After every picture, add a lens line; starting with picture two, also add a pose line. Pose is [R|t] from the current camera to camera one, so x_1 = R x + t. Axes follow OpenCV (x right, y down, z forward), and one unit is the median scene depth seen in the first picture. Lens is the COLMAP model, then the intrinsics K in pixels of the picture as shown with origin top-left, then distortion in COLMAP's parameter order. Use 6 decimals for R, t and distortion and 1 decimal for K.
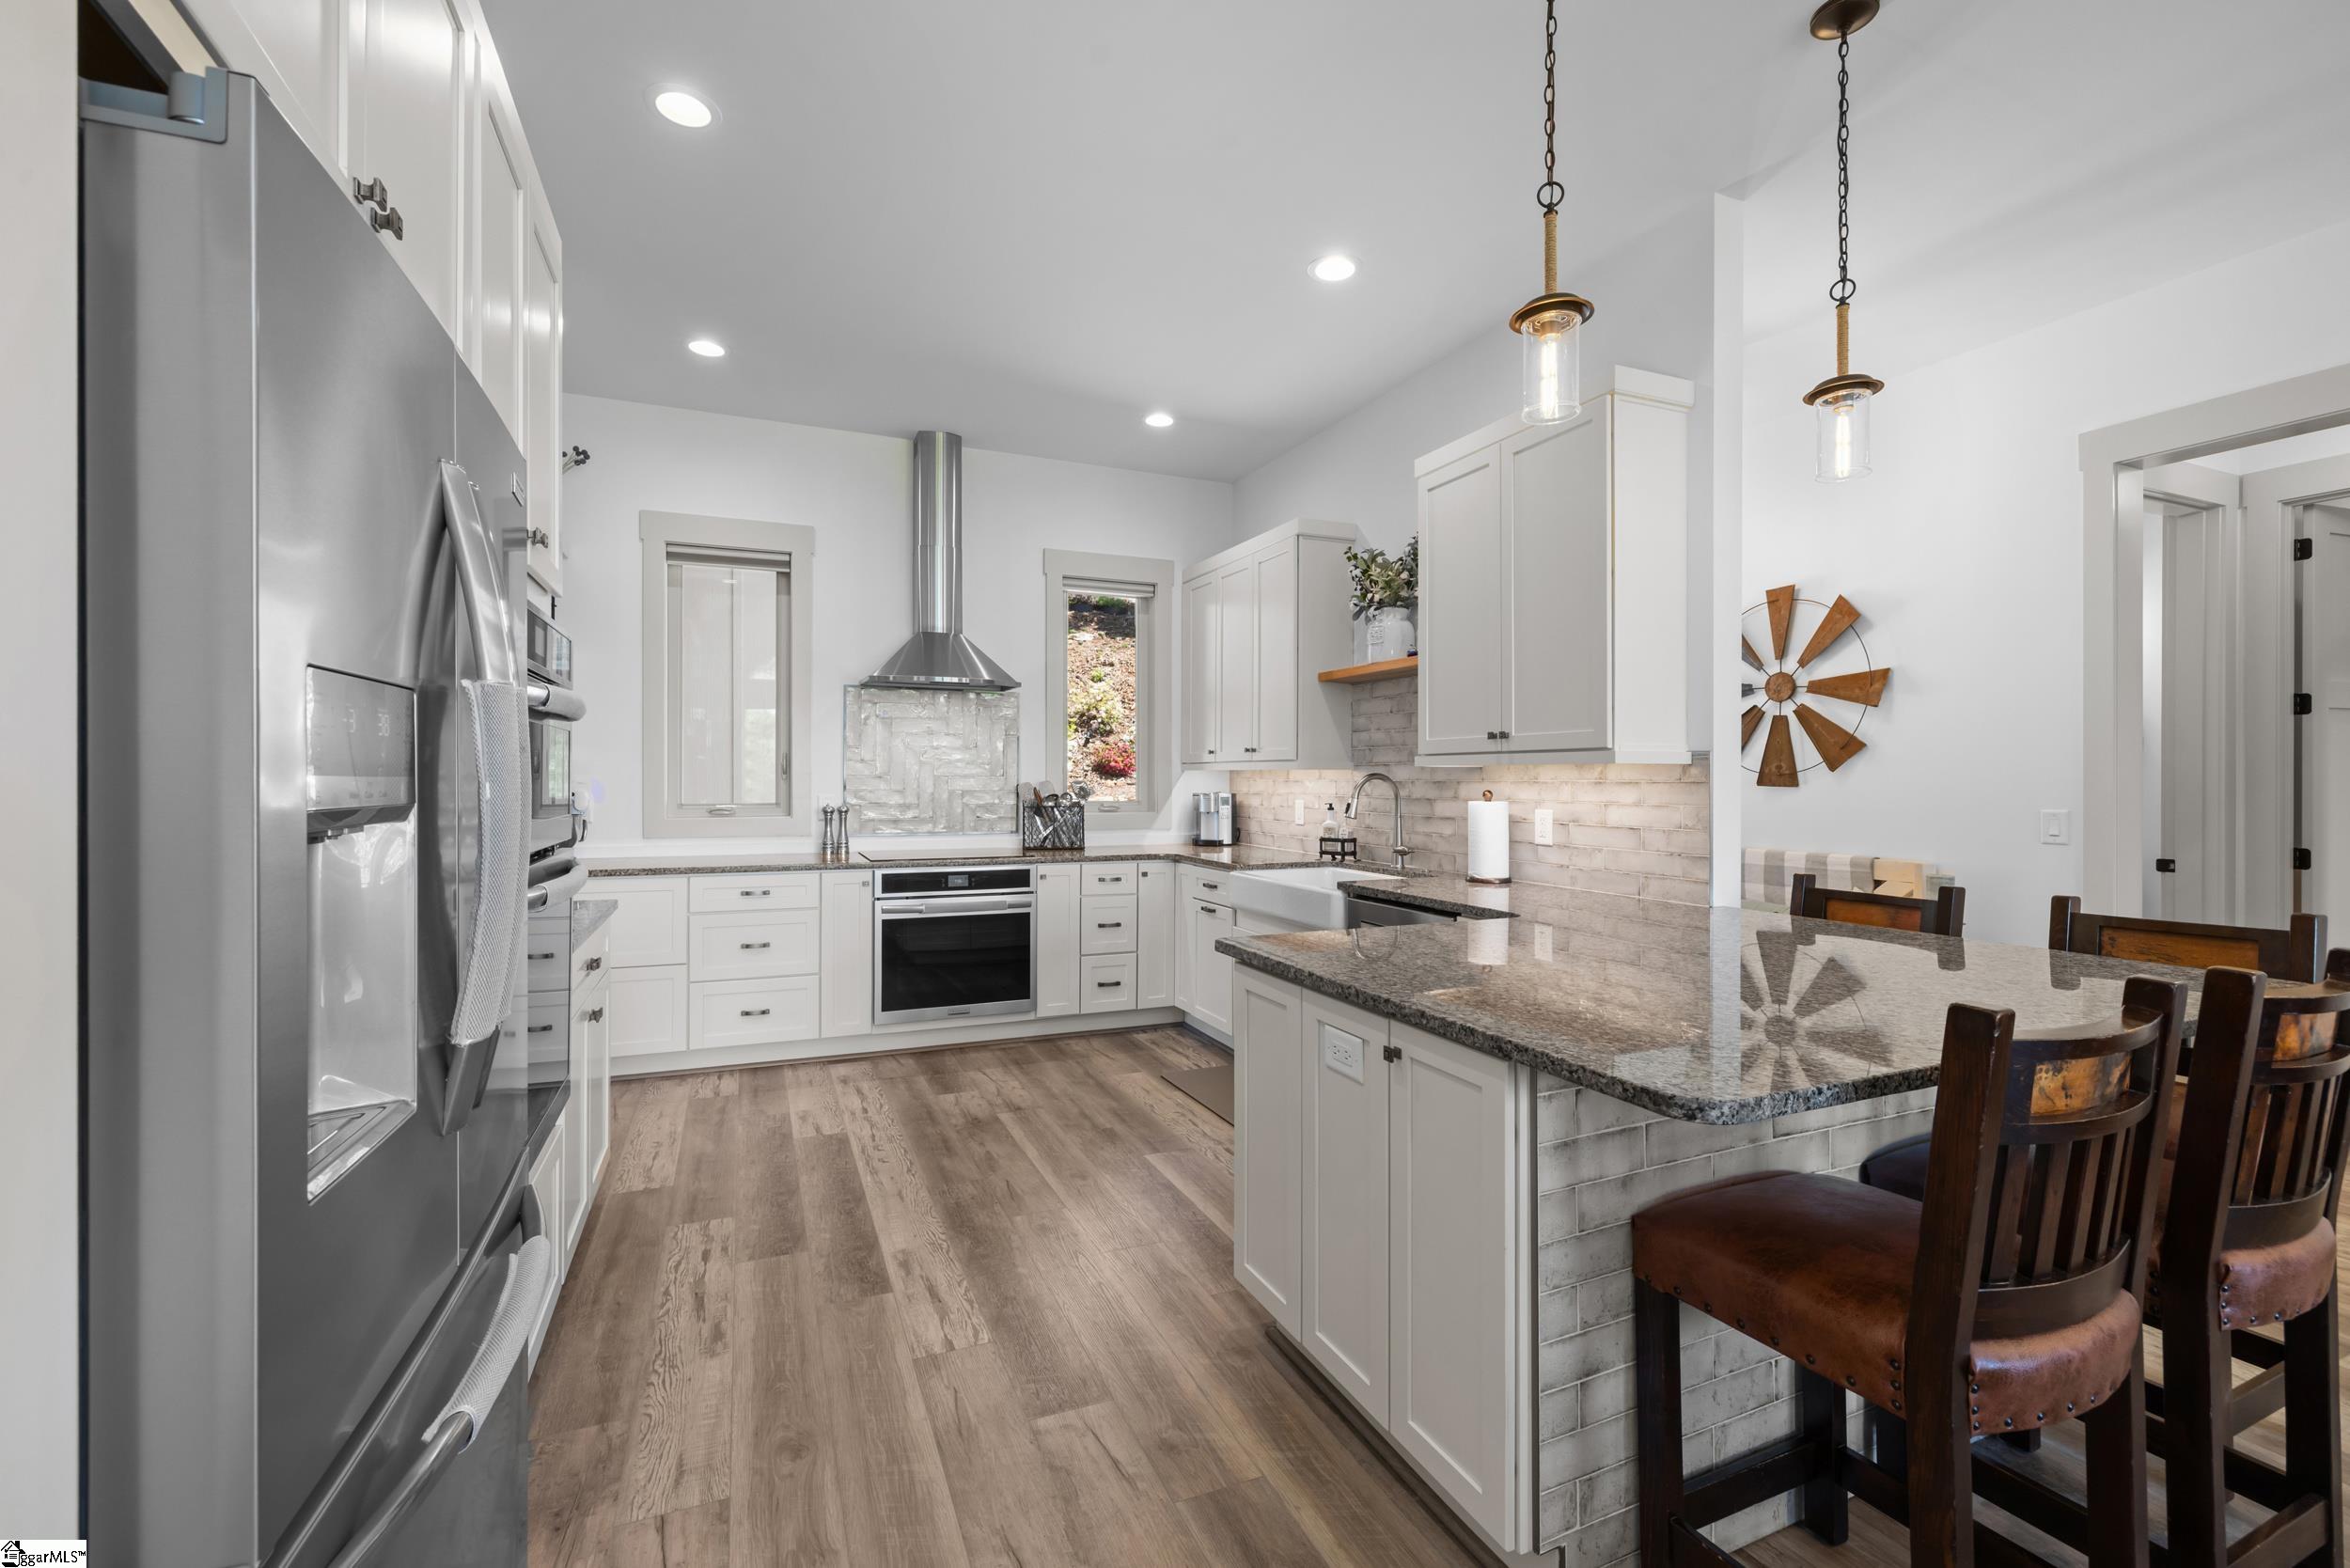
lens RADIAL K [[997.9, 0, 1175.0], [0, 997.9, 784.0], [0, 0, 1]] dist [0.000646, -0.000032]
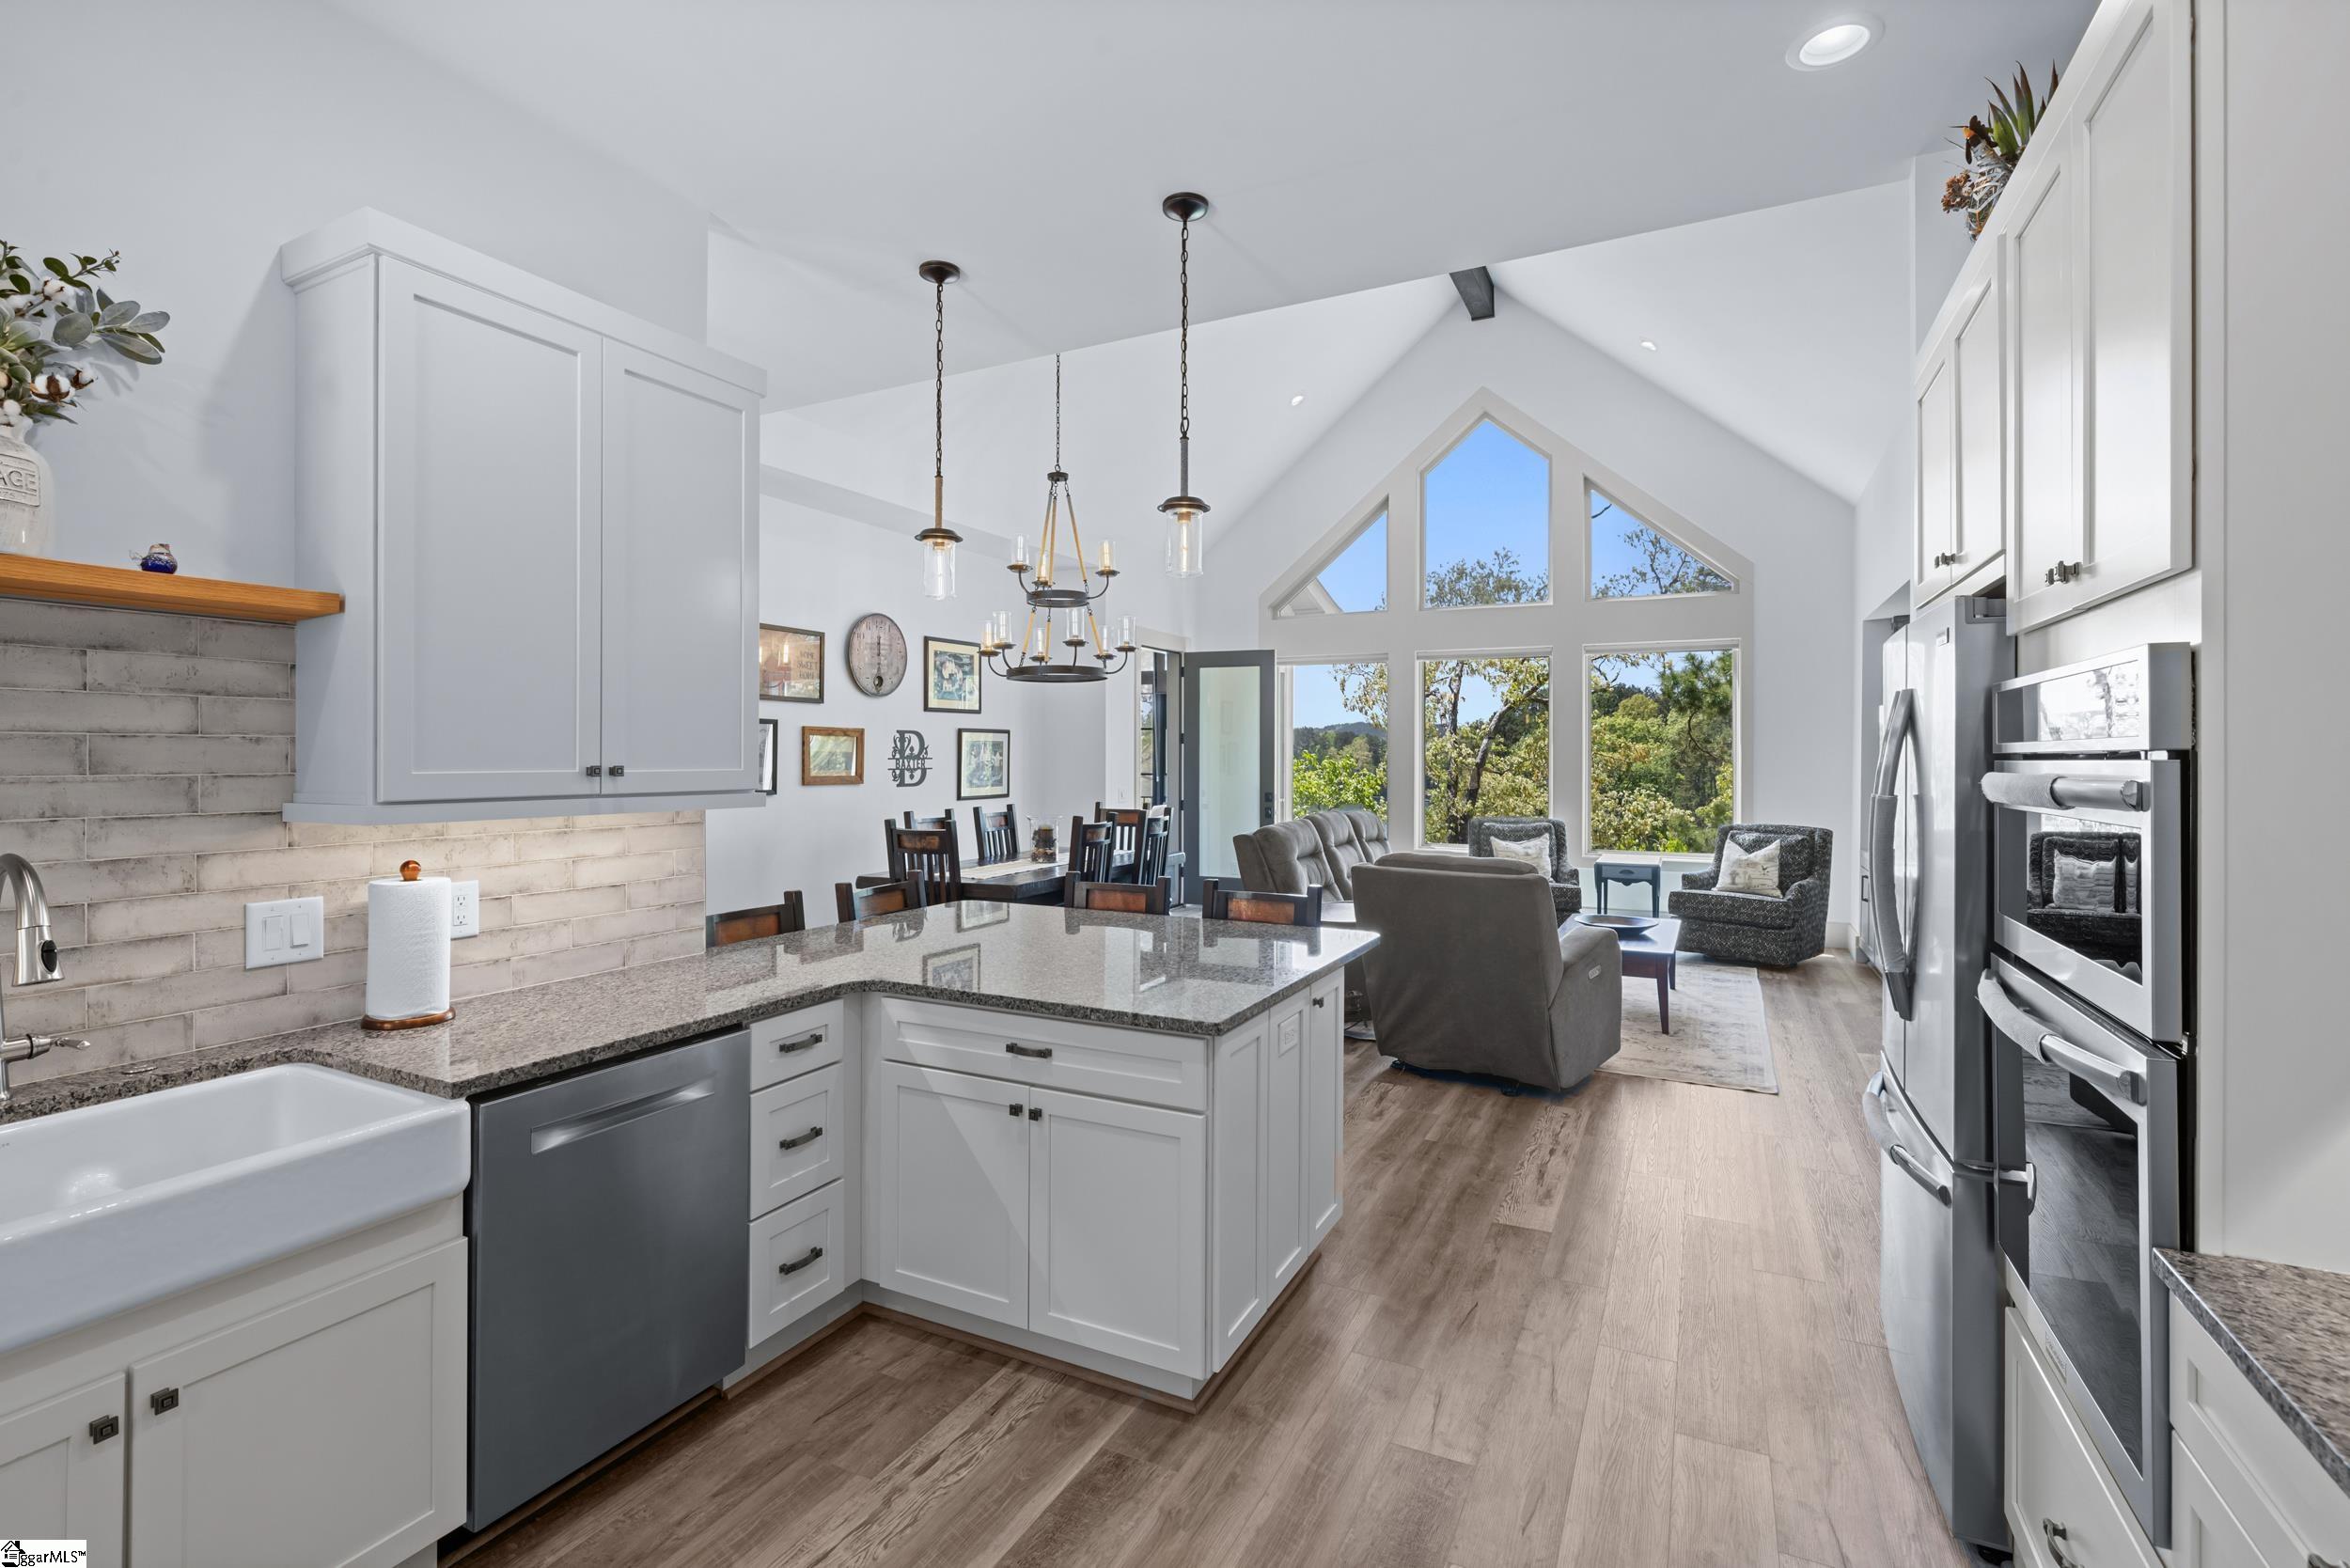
lens RADIAL K [[1058.5, 0, 1166.1], [0, 1058.5, 755.3], [0, 0, 1]] dist [-0.001402, -0.000059]
pose [[-0.636361, -0.002157, 0.771389, -0.382512], [-0.000112, 0.999996, 0.002703, -0.049859], [-0.771392, 0.001634, -0.636358, 0.946138]]
